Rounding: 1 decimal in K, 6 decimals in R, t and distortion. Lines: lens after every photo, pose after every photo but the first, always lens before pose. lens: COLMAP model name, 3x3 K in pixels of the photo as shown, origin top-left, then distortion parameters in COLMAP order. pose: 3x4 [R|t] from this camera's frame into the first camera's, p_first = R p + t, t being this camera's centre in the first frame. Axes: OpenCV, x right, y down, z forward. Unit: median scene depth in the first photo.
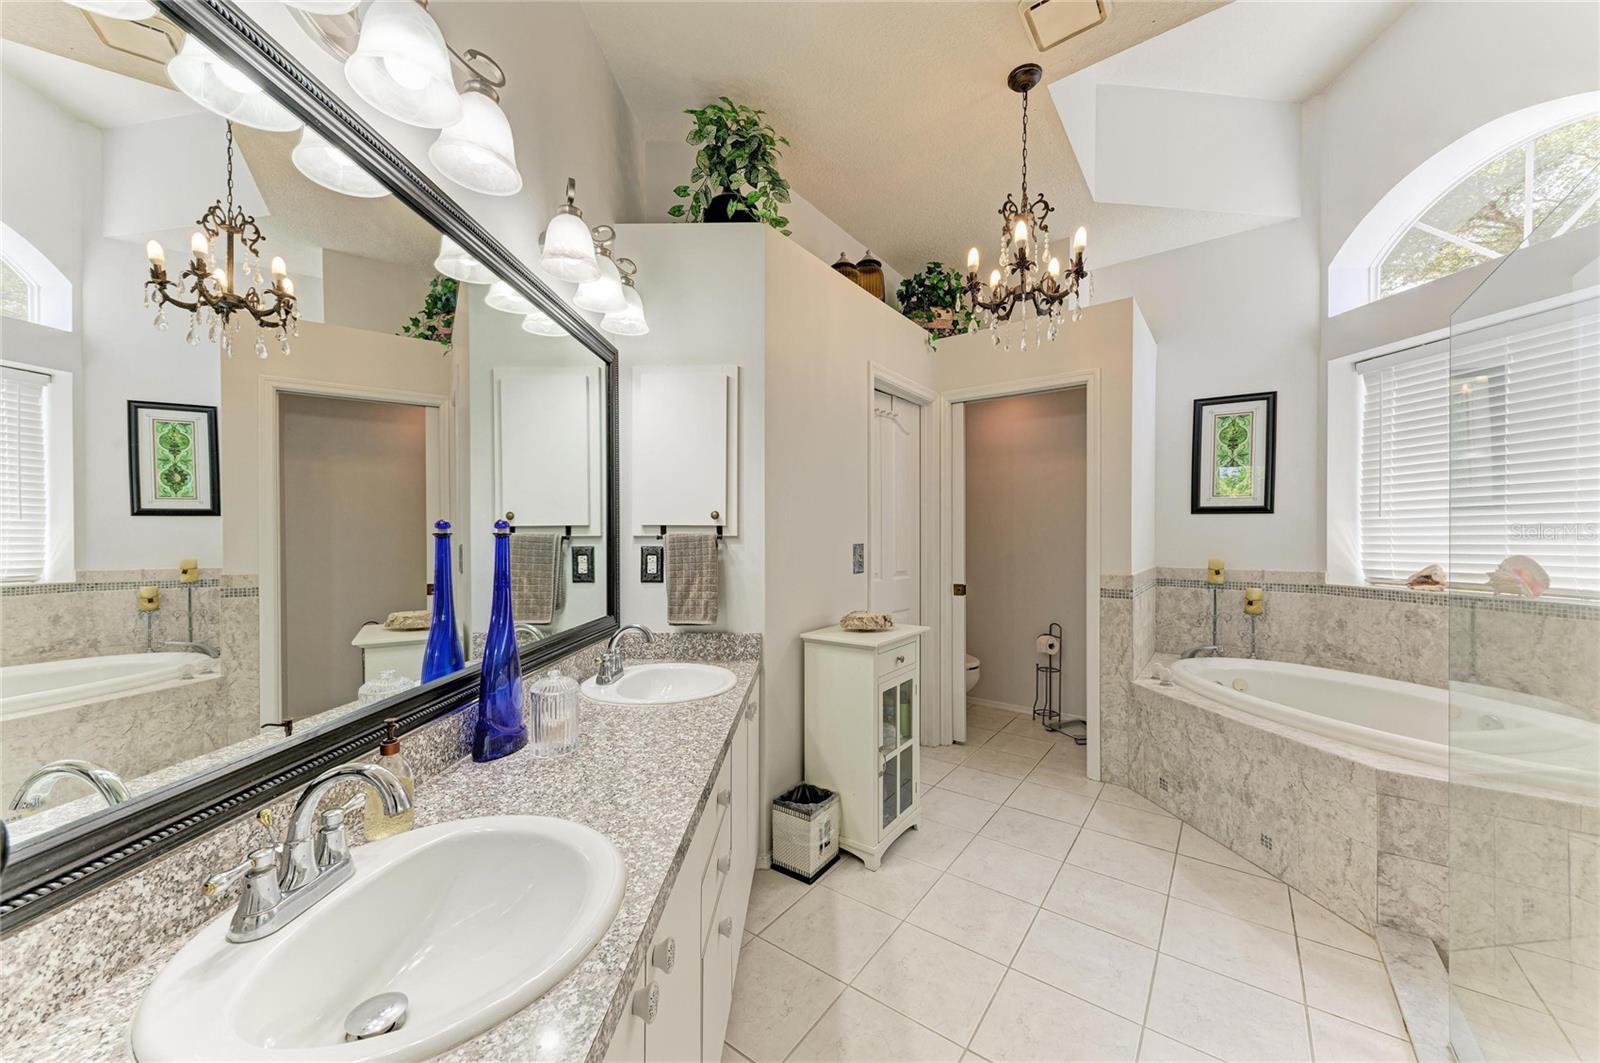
lens RADIAL K [[582.7, 0, 800.0], [0, 582.7, 531.5], [0, 0, 1]] dist [0.000633, -0.000148]
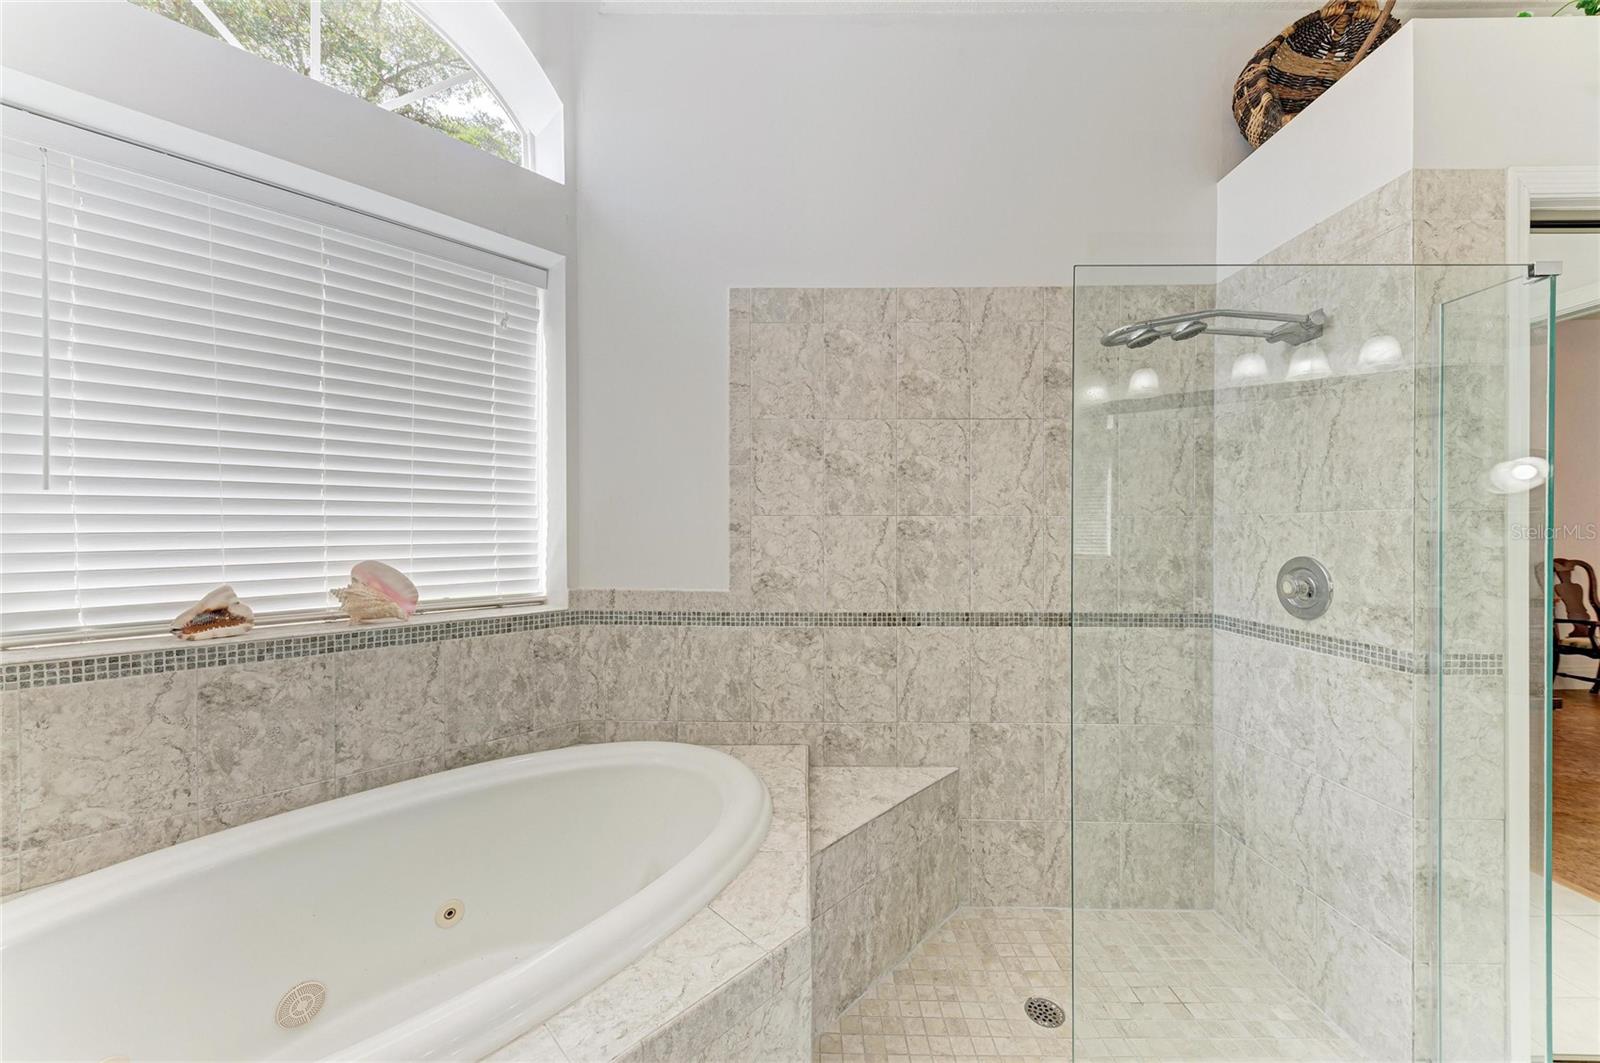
lens RADIAL K [[582.7, 0, 800.0], [0, 582.7, 531.5], [0, 0, 1]] dist [0.000633, -0.000148]
pose [[-0.603169, -0.000516, 0.797613, 0.350156], [-0.000288, 1.000000, 0.000429, 0.006577], [-0.797613, 0.000029, -0.603169, 0.905387]]
